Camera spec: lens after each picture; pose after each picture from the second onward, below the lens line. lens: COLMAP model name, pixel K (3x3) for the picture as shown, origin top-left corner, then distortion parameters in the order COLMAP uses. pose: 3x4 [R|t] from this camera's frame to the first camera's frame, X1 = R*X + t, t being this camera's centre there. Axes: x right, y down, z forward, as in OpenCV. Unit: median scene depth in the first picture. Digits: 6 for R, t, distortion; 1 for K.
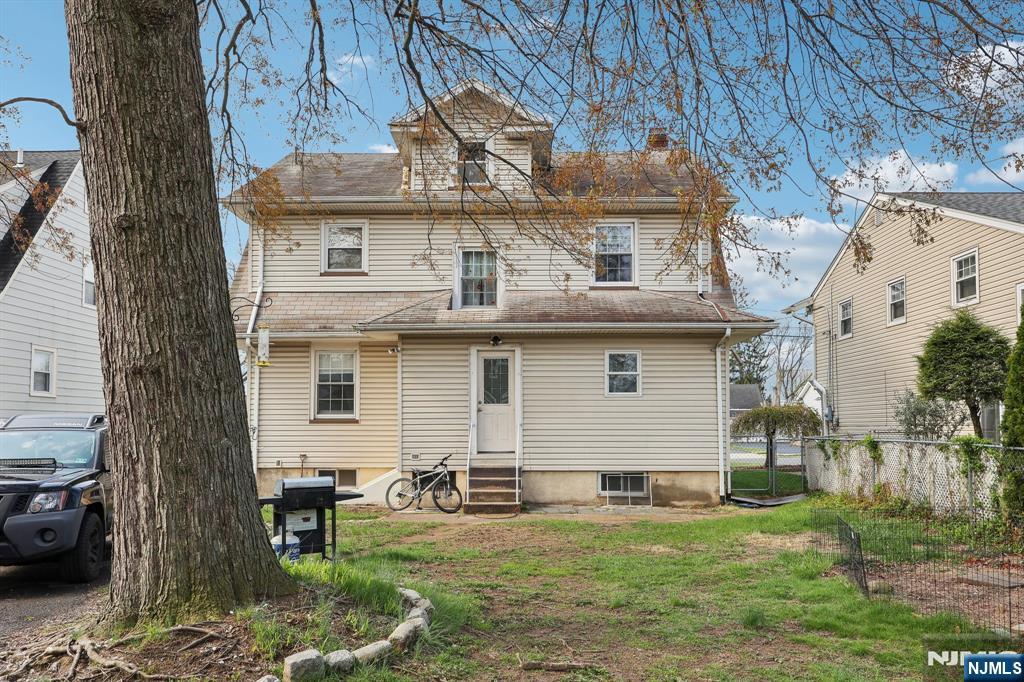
lens RADIAL K [[767.9, 0, 493.1], [0, 767.9, 386.6], [0, 0, 1]] dist [-0.001690, -0.000900]
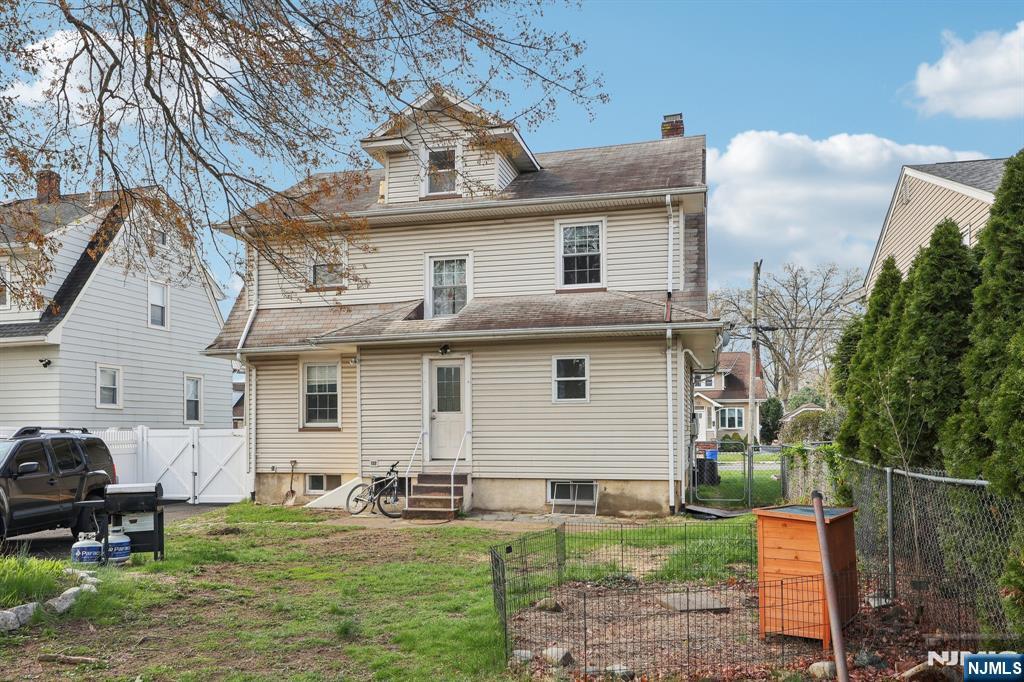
lens RADIAL K [[767.9, 0, 487.5], [0, 767.9, 423.0], [0, 0, 1]] dist [-0.001690, -0.000900]
pose [[0.972345, -0.007268, -0.233438, 0.290213], [0.017168, 0.999036, 0.040406, -0.002598], [0.232919, -0.043296, 0.971532, 0.026882]]
